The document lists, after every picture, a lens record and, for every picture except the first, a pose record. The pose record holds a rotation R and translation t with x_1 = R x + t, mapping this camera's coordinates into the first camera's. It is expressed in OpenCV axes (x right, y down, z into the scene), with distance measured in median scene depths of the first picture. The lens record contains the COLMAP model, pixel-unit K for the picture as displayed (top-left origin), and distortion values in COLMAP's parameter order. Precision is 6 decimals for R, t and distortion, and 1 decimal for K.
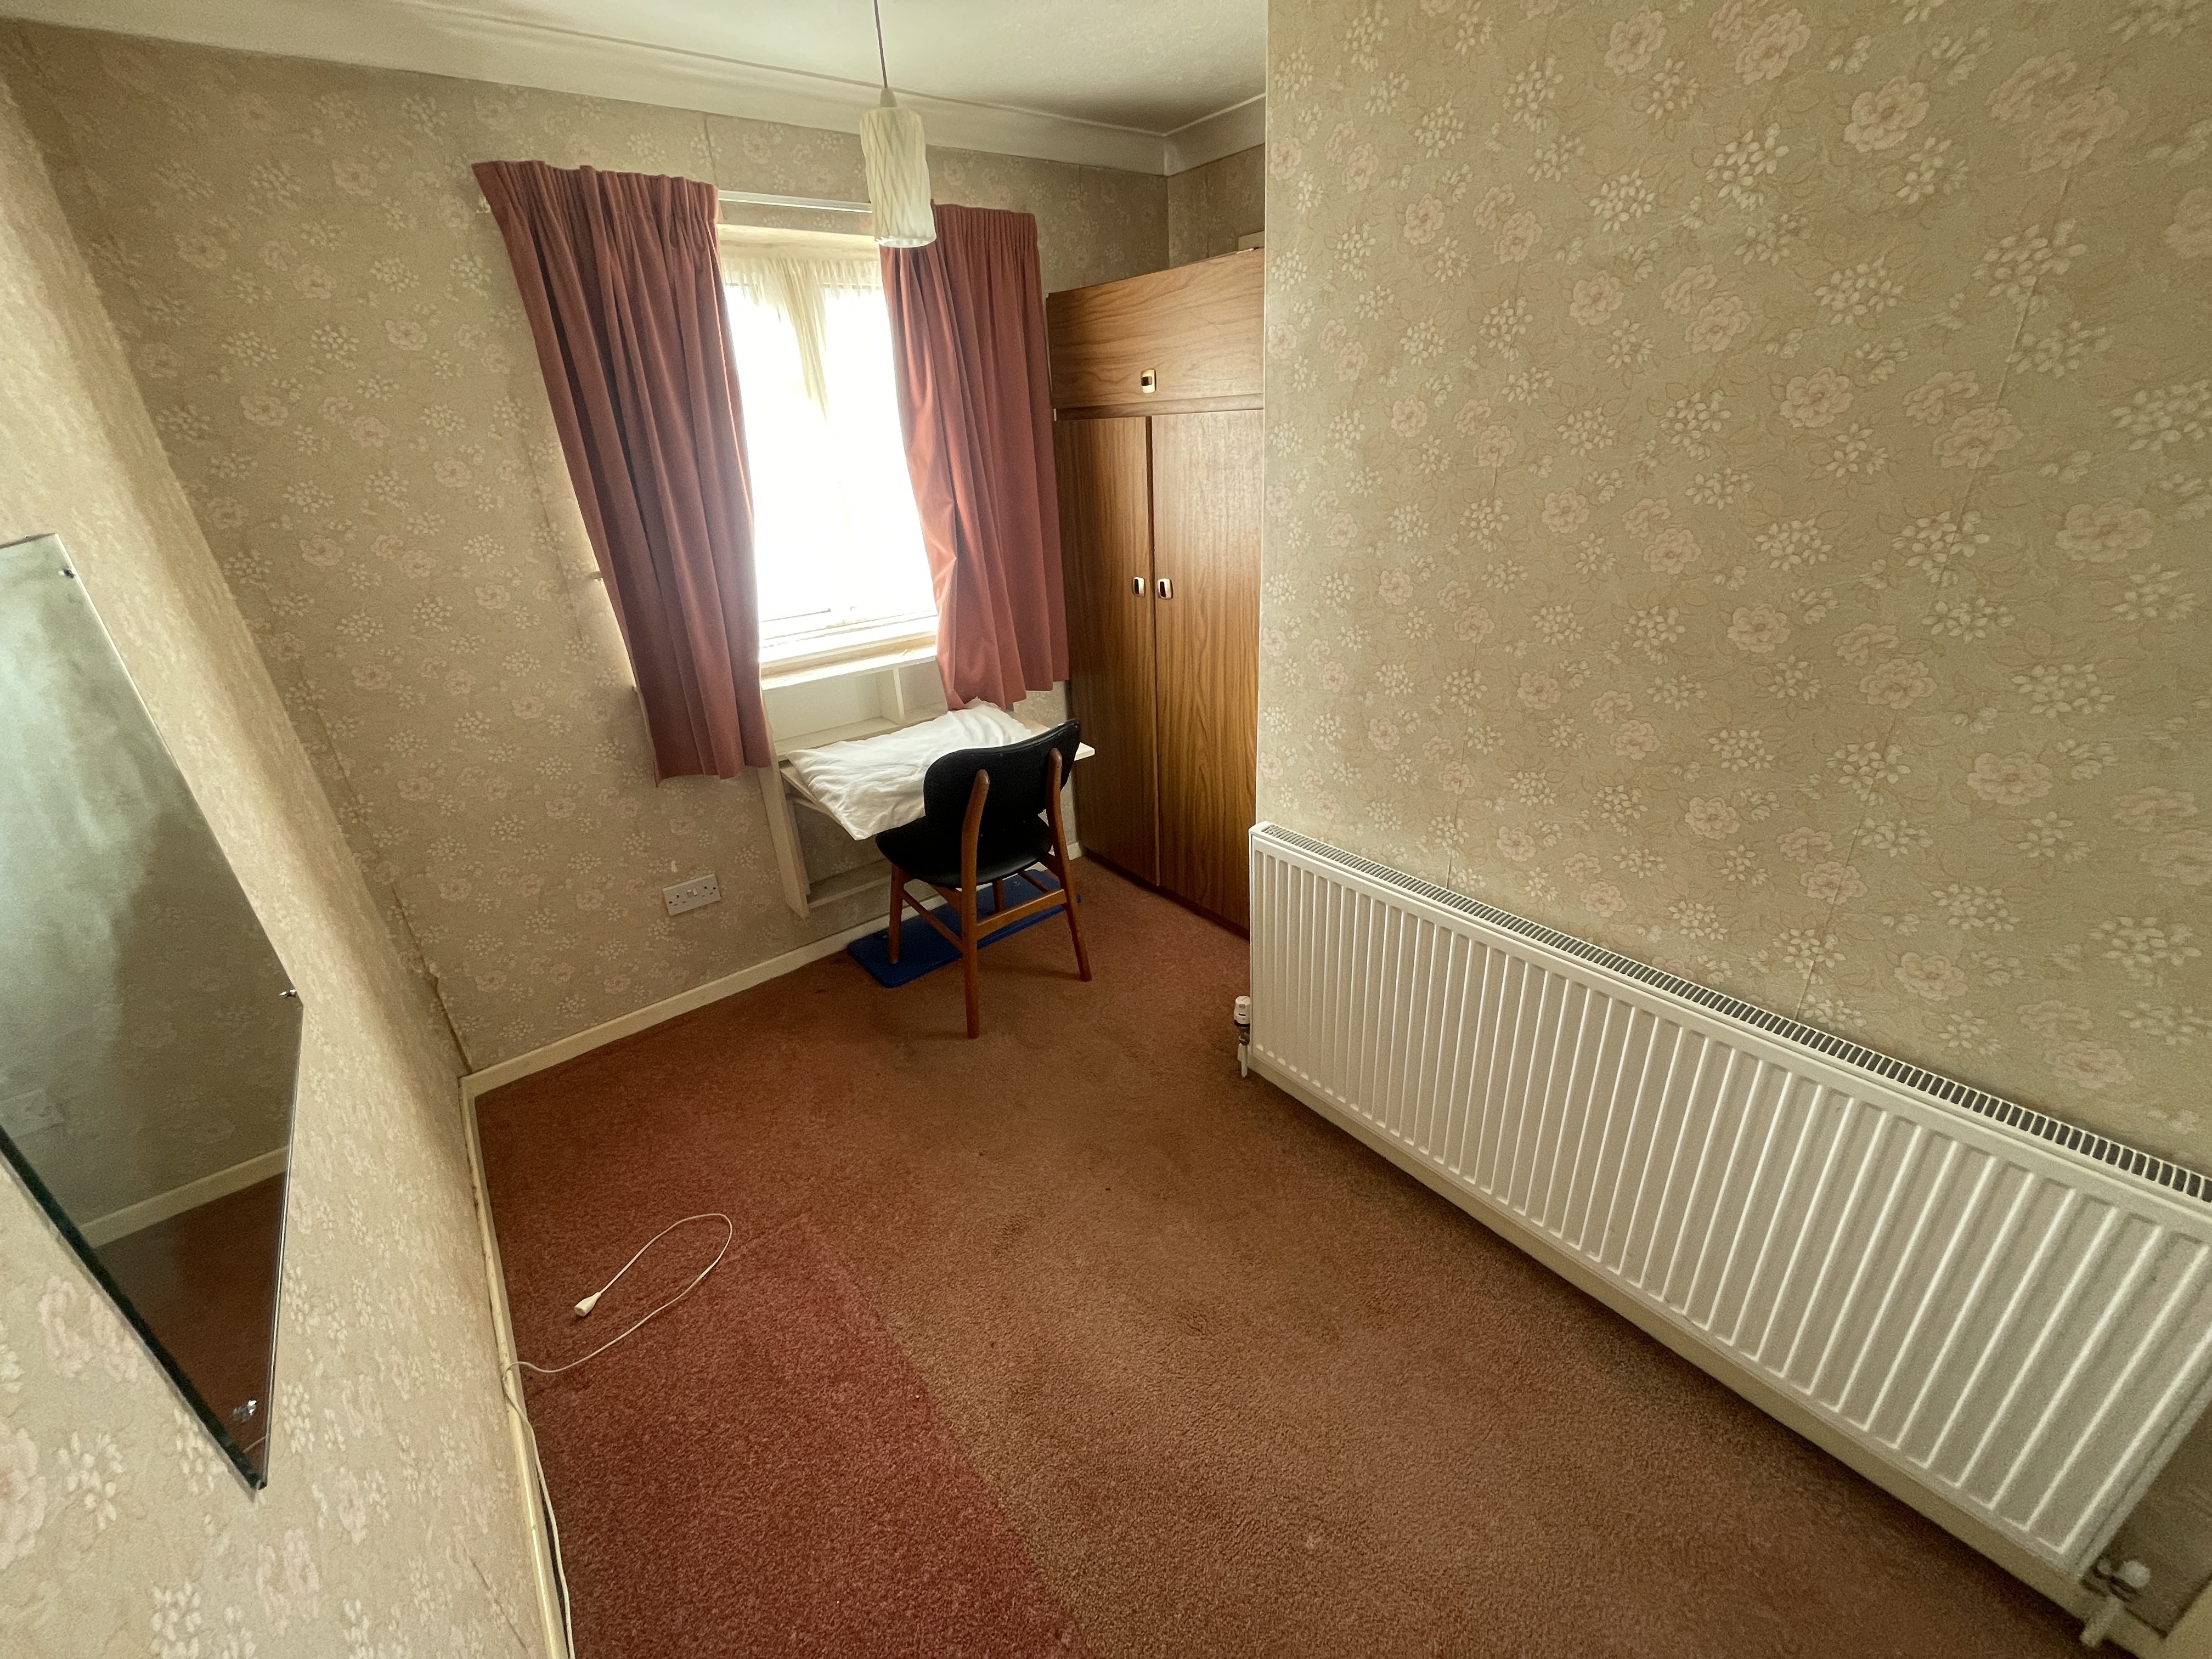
lens RADIAL K [[891.9, 0, 1095.6], [0, 891.9, 823.7], [0, 0, 1]] dist [-0.001405, 0.000035]
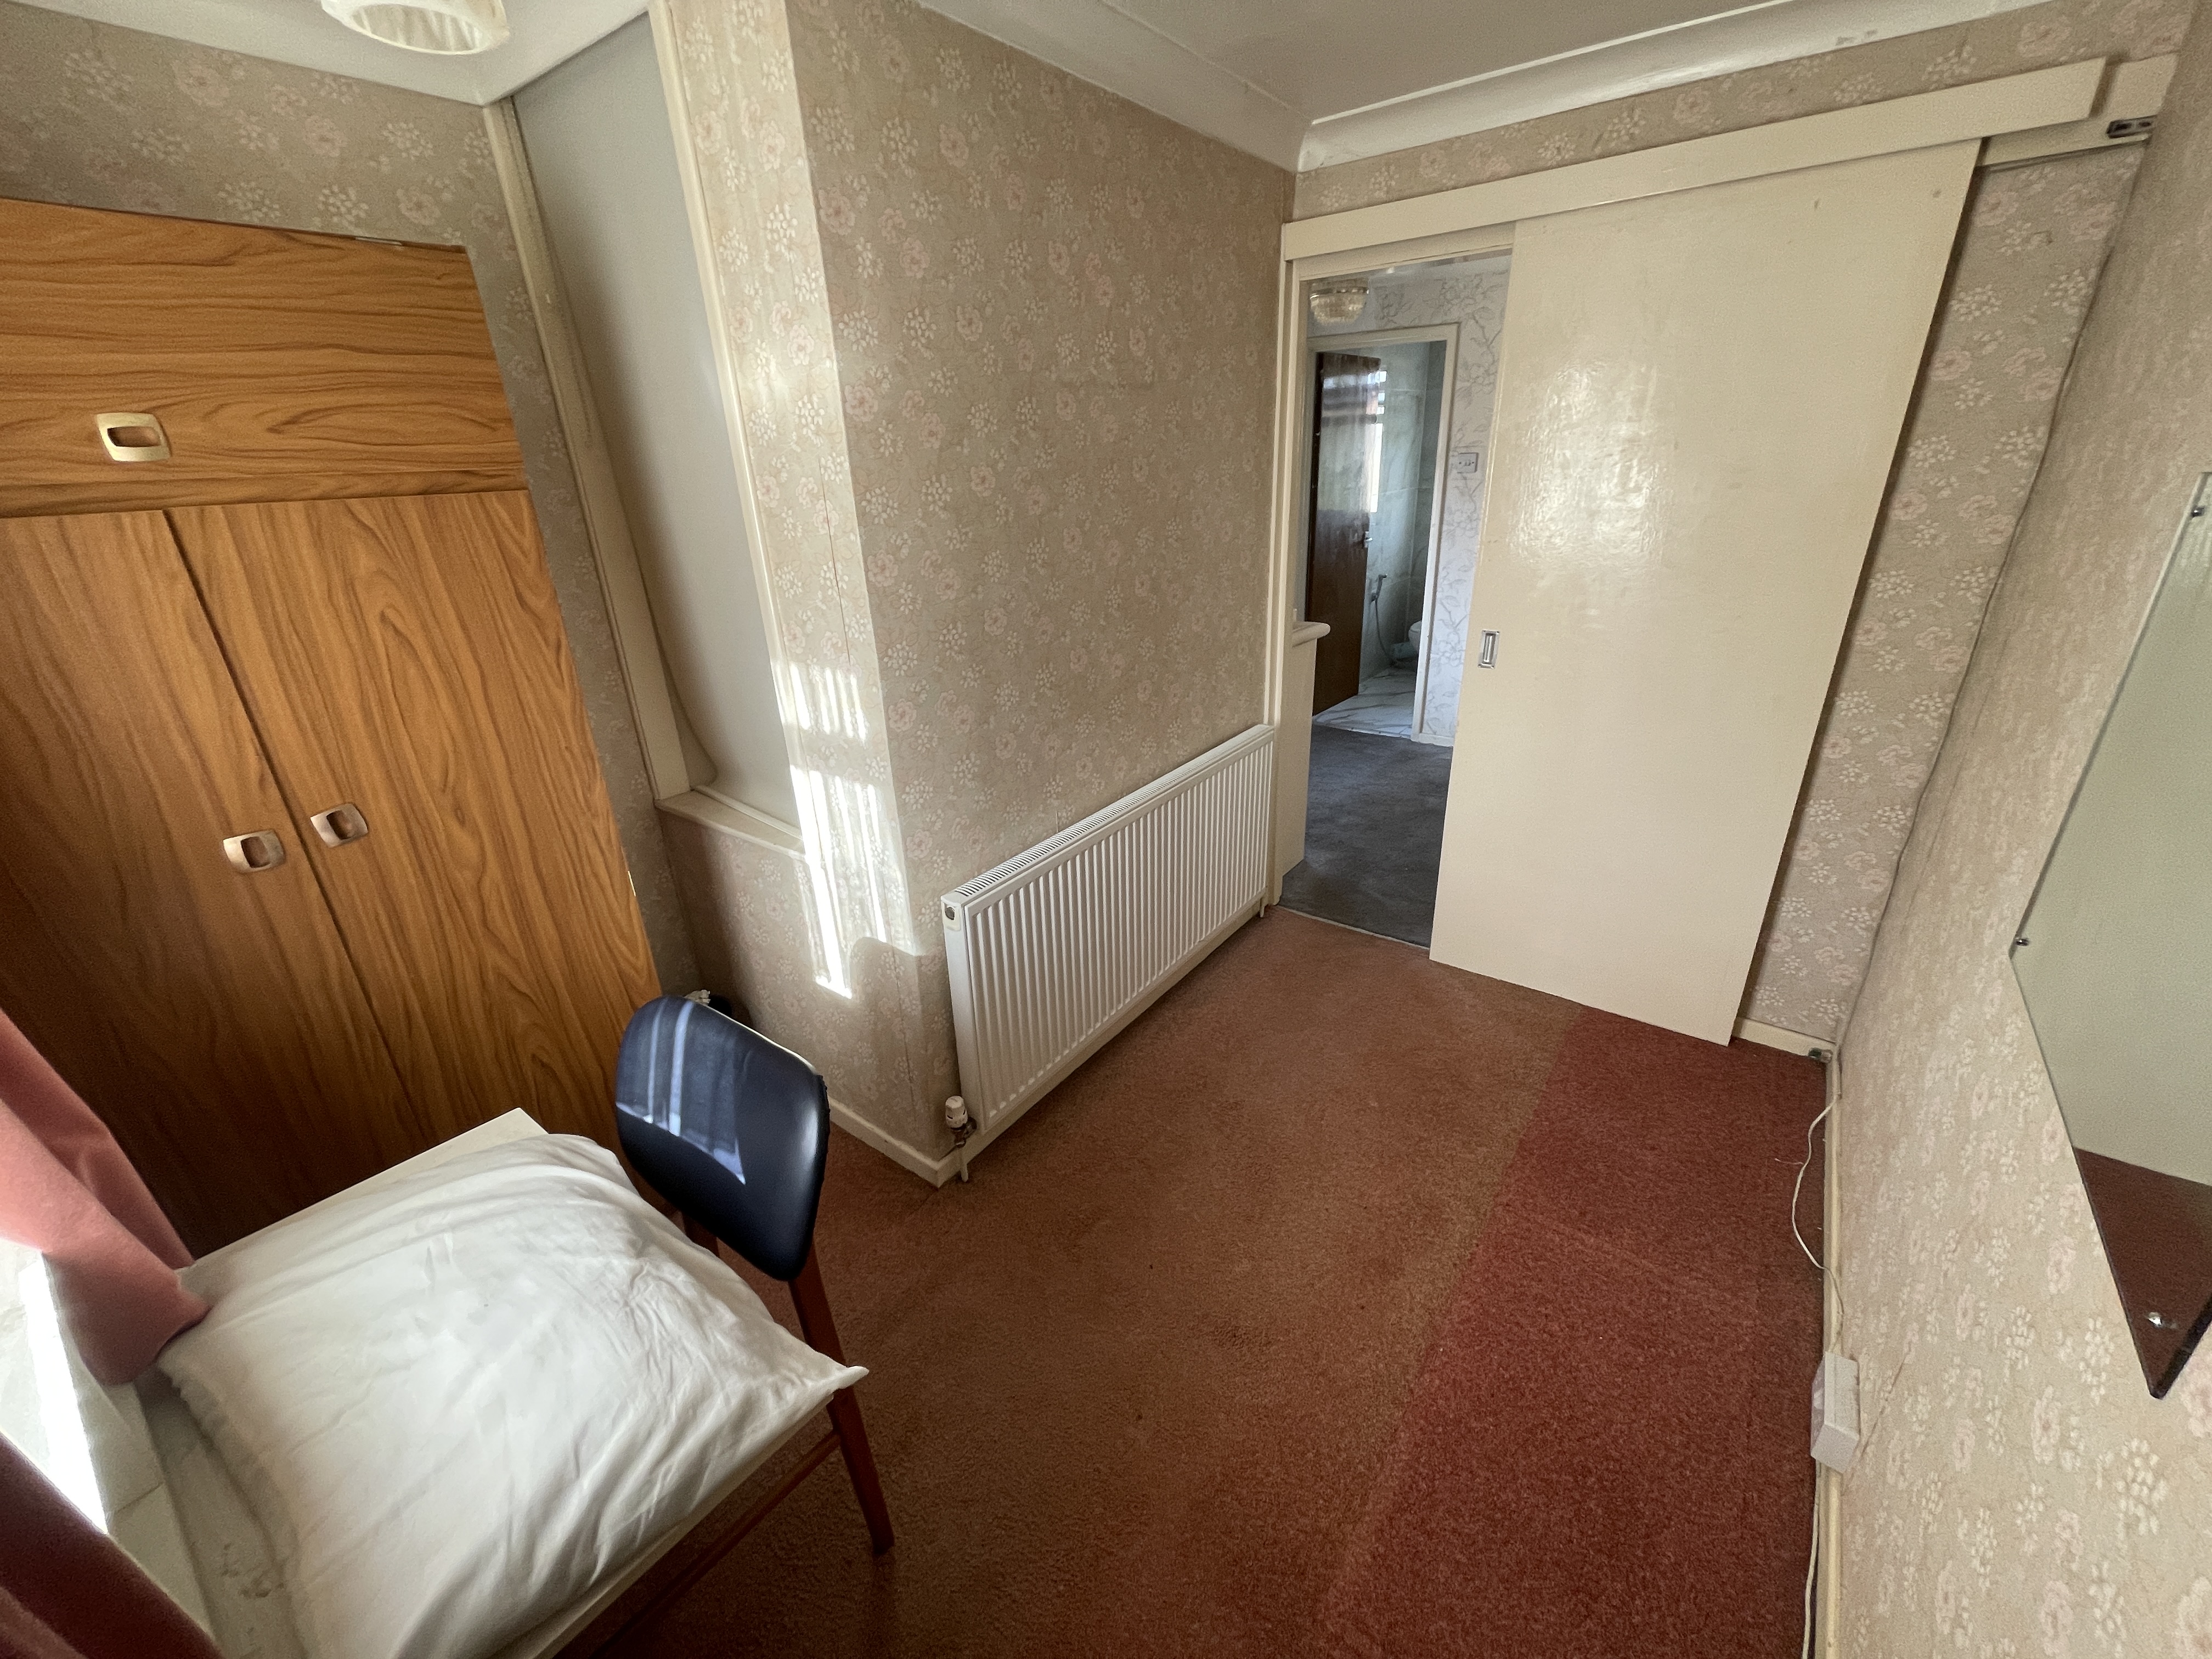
lens RADIAL K [[891.9, 0, 1095.6], [0, 891.9, 823.7], [0, 0, 1]] dist [-0.001405, 0.000035]
pose [[-0.248964, -0.314984, 0.915861, -0.872477], [0.448471, 0.800655, 0.397273, -0.463420], [-0.858423, 0.509644, -0.058072, 1.101071]]
